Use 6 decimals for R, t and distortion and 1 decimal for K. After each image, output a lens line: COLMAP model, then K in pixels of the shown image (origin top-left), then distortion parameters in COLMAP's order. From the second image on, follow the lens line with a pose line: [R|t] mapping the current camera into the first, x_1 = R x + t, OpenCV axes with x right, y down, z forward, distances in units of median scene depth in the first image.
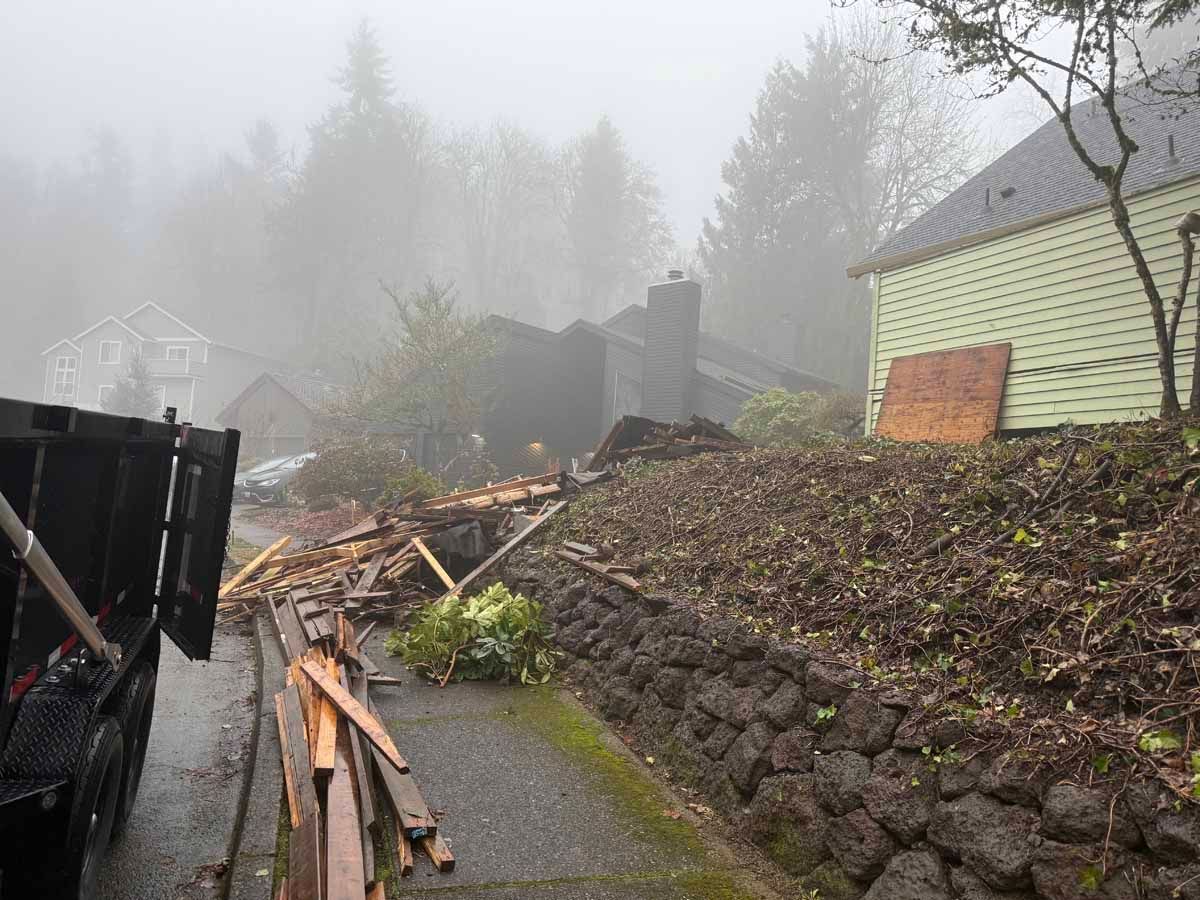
lens RADIAL K [[813.6, 0, 600.0], [0, 813.6, 450.0], [0, 0, 1]] dist [0.075388, -0.089177]
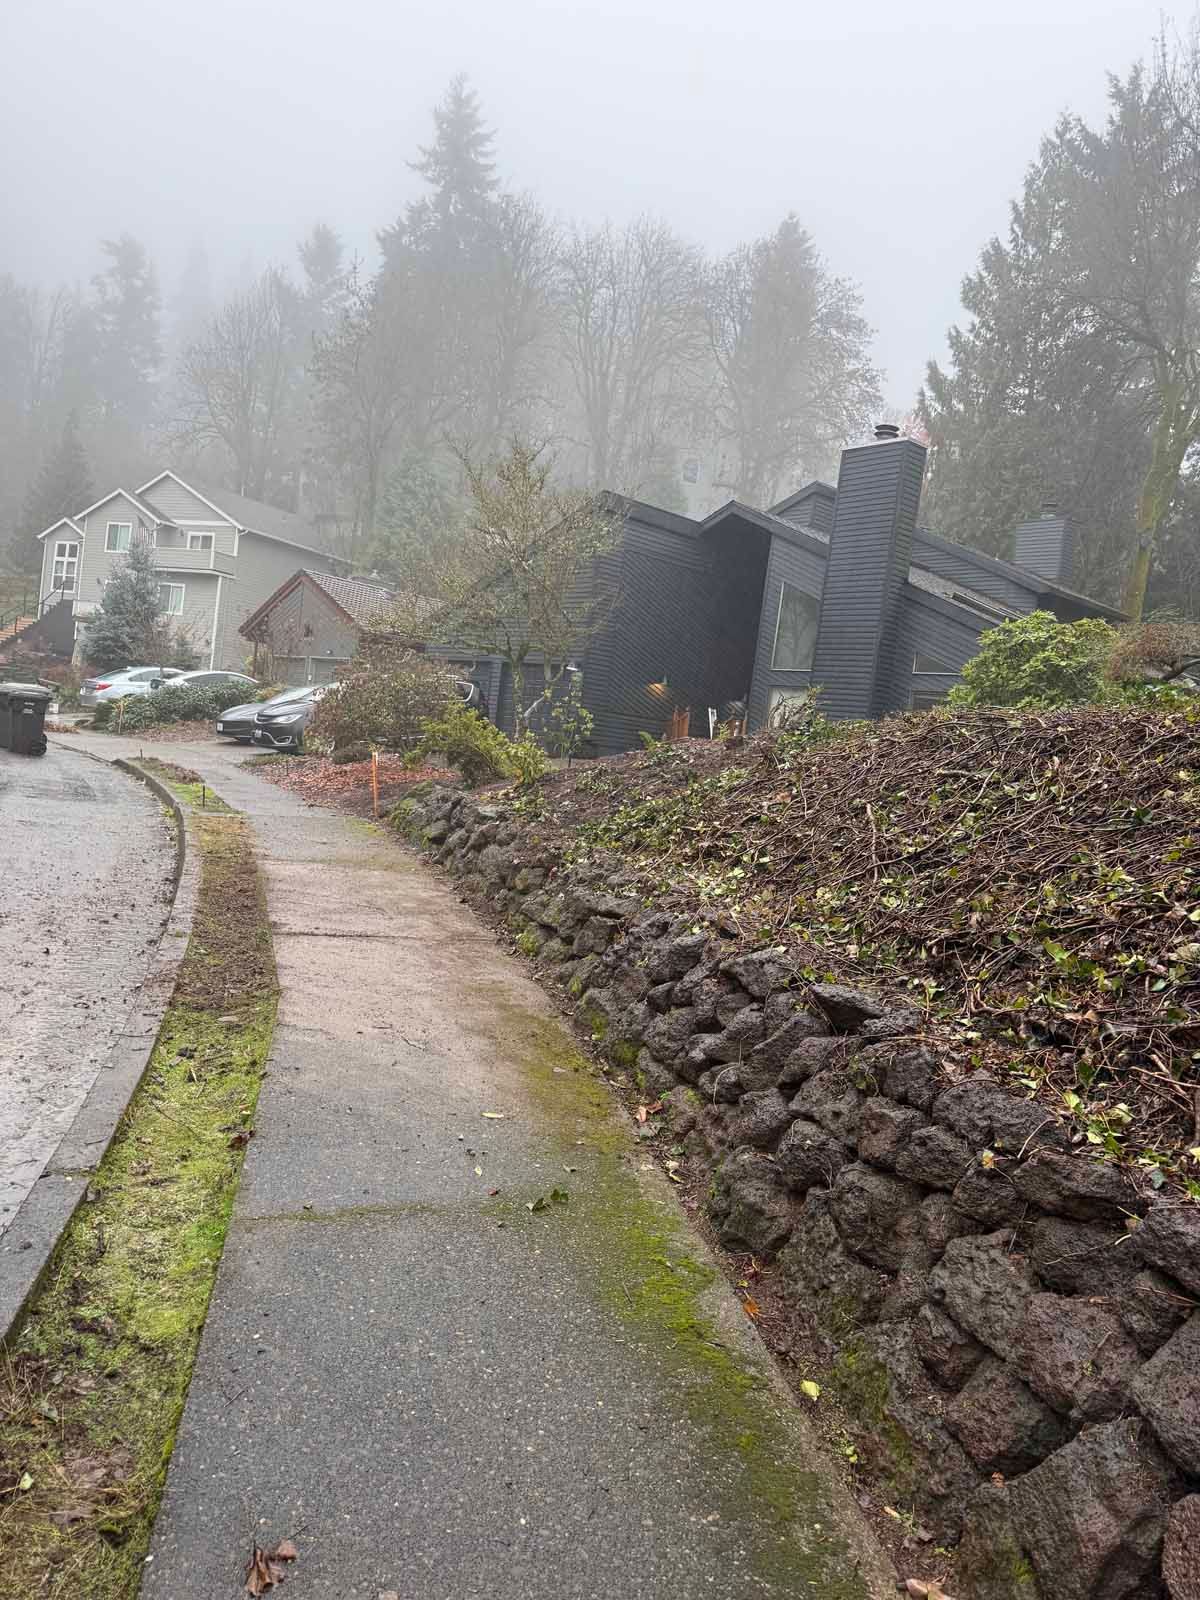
lens RADIAL K [[1084.9, 0, 600.0], [0, 1084.9, 800.0], [0, 0, 1]] dist [0.075388, -0.089177]
pose [[0.989173, 0.063097, -0.132495, 0.002435], [-0.050130, 0.993821, 0.099025, 0.002645], [0.137925, -0.091311, 0.986225, 0.149316]]
